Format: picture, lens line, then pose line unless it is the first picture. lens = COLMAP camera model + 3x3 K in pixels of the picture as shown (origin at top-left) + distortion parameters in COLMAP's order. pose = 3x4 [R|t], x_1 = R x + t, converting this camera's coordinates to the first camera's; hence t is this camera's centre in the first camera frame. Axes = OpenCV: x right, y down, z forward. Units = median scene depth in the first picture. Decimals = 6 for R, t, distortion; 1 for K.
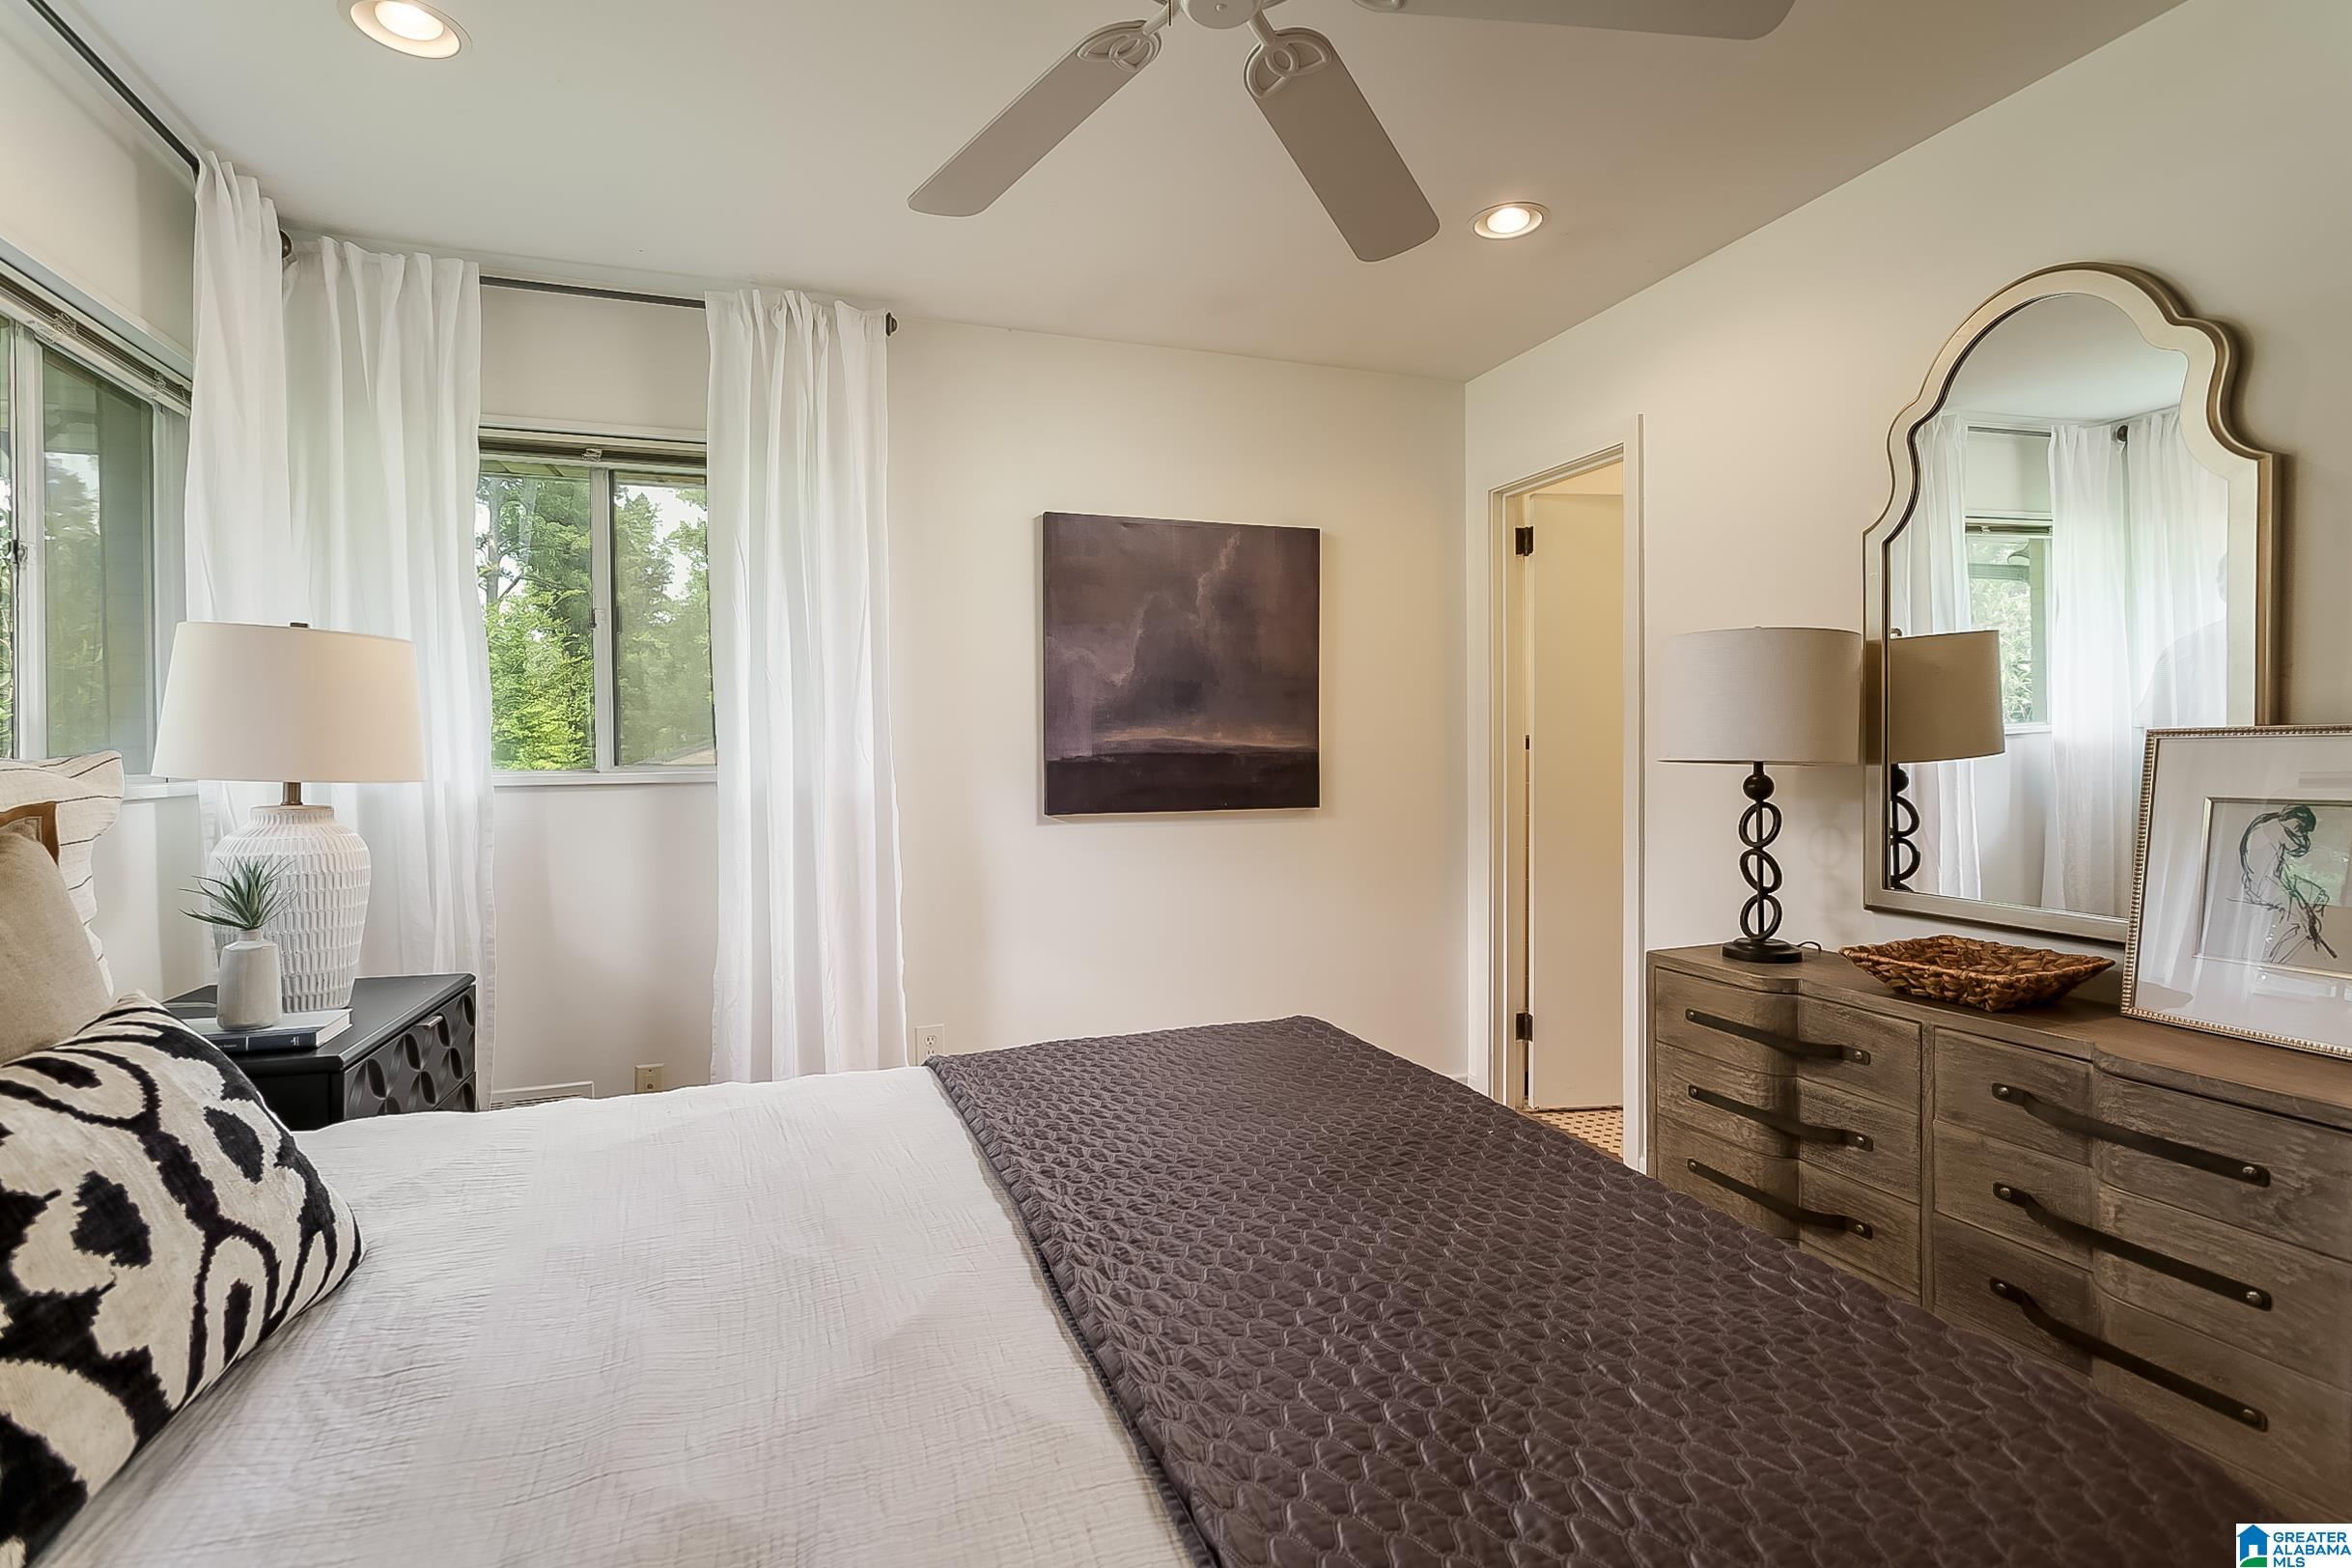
lens RADIAL K [[1109.8, 0, 1167.5], [0, 1109.8, 754.0], [0, 0, 1]] dist [-0.001250, 0.000751]
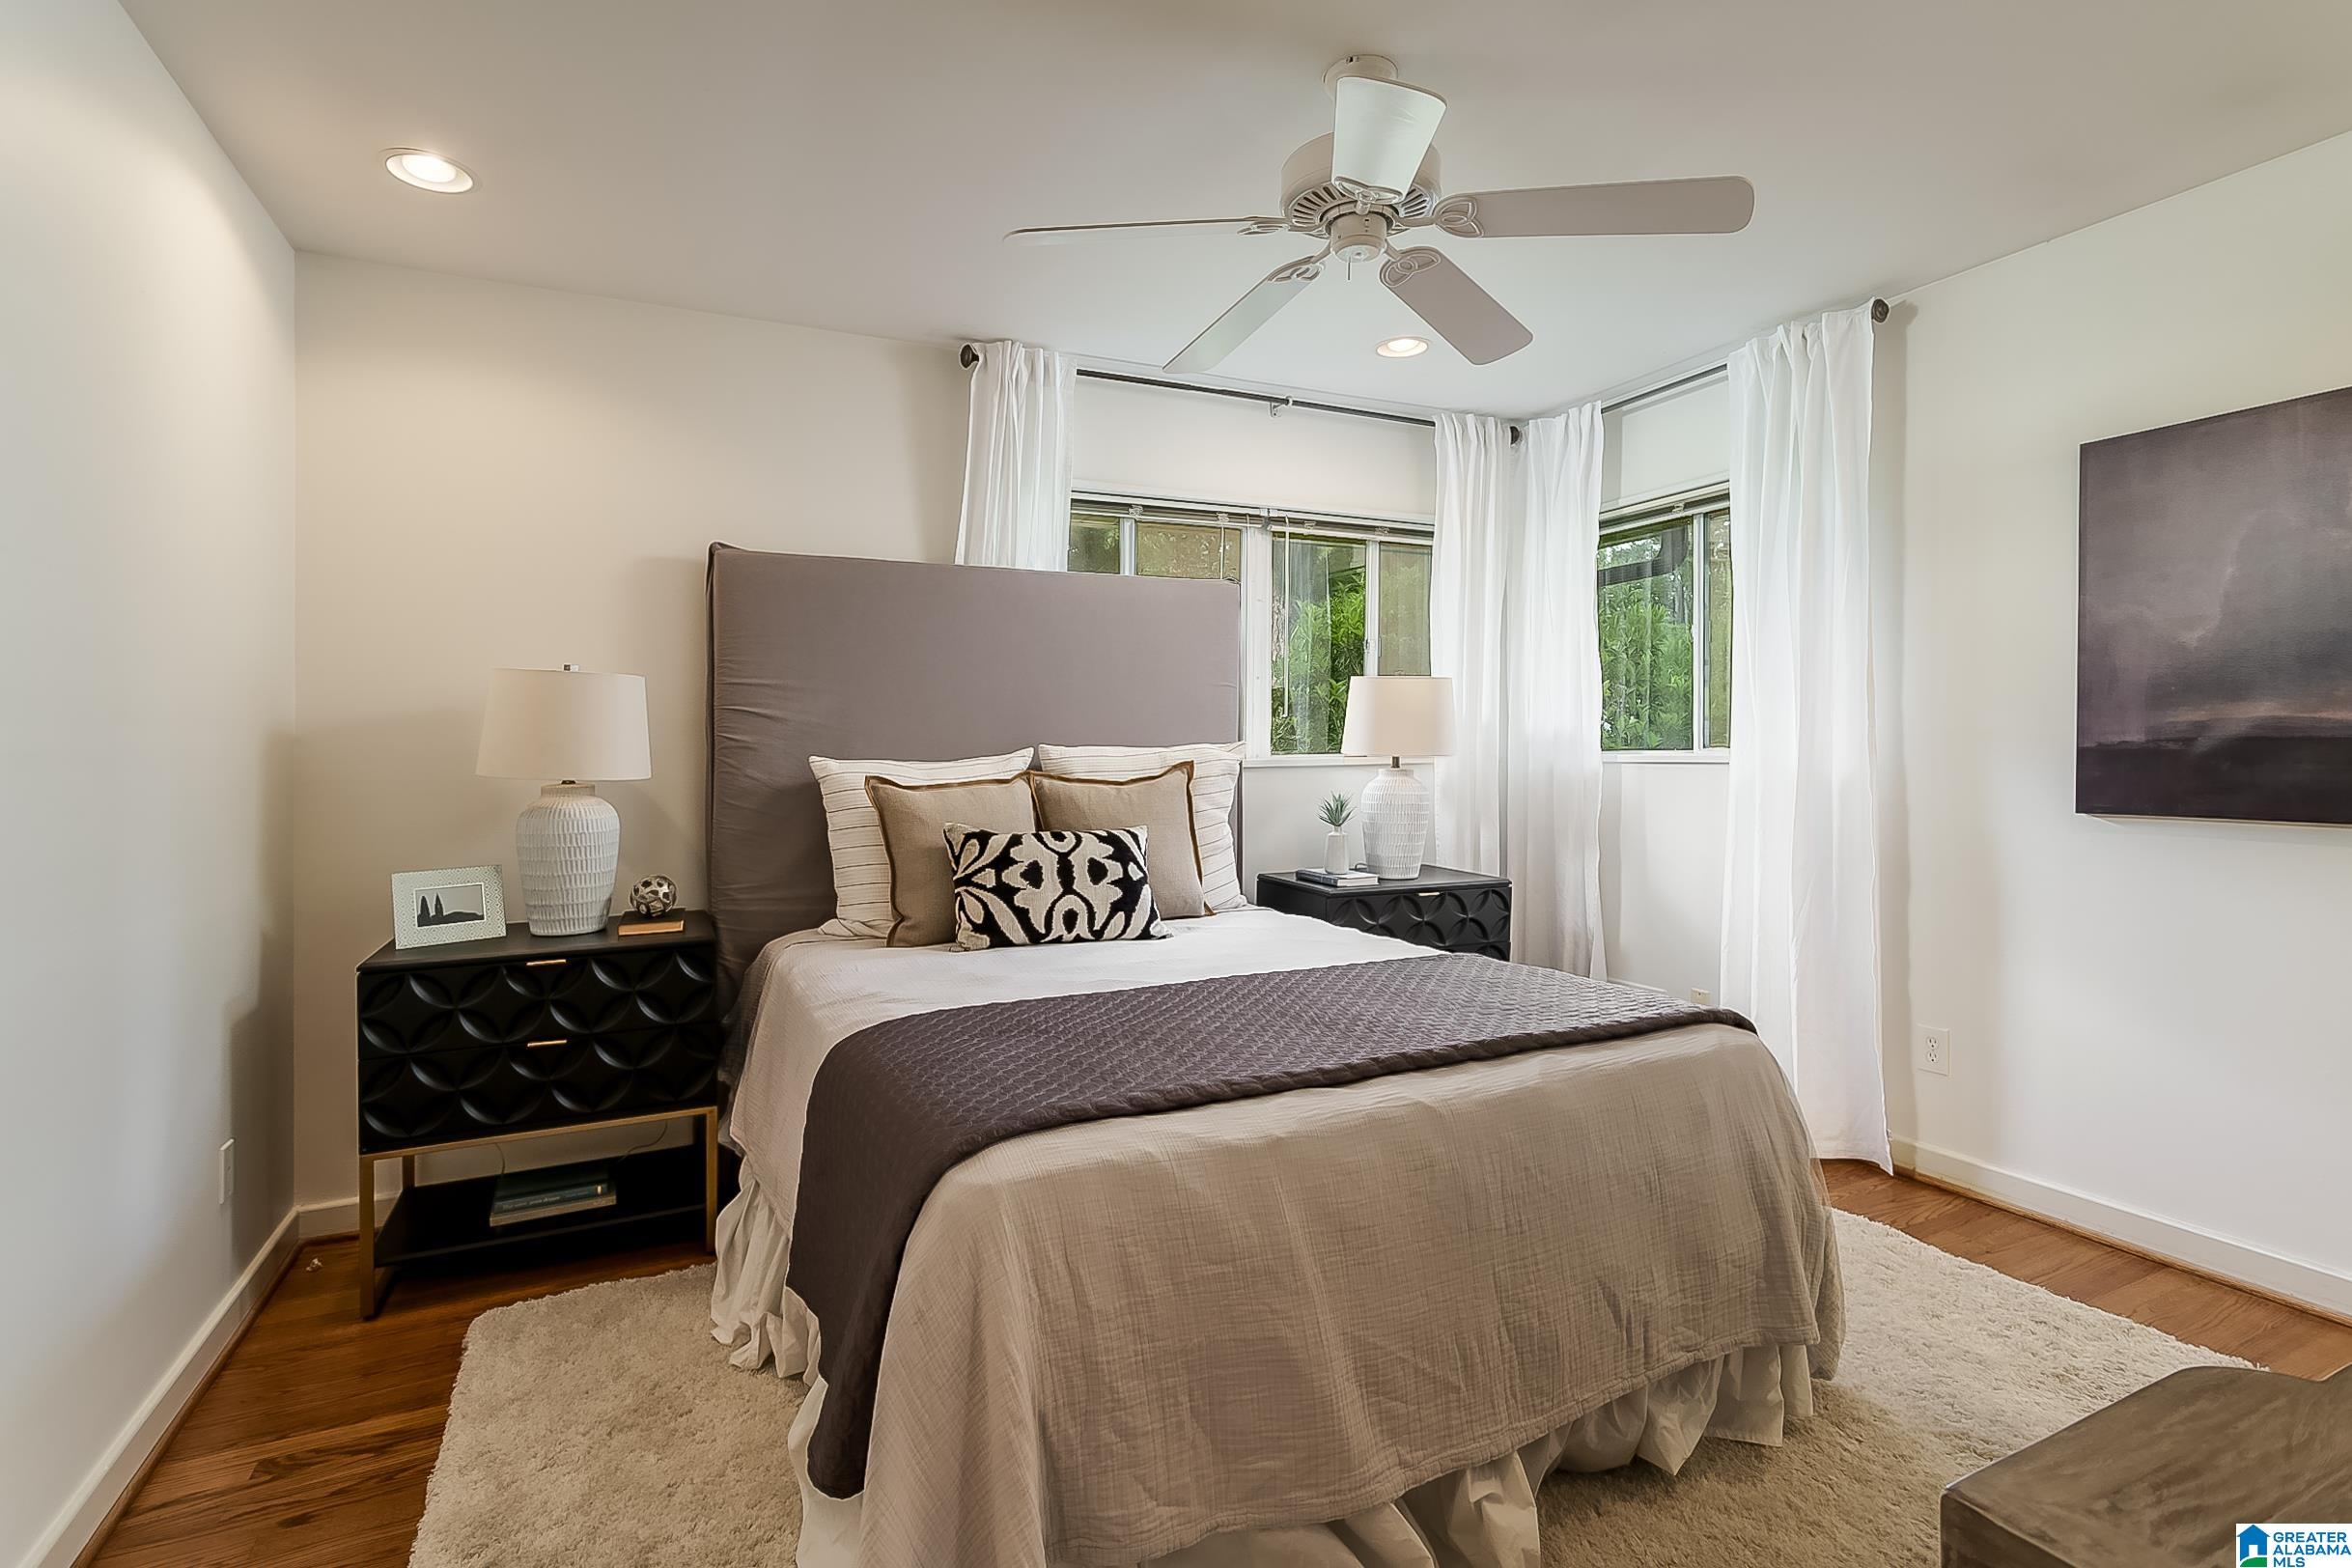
lens RADIAL K [[1109.8, 0, 1167.5], [0, 1109.8, 754.0], [0, 0, 1]] dist [-0.001250, 0.000751]
pose [[0.123617, 0.012597, -0.992250, 0.674193], [0.009172, 0.999862, 0.013836, -0.006711], [0.992288, -0.010811, 0.123484, 0.239732]]
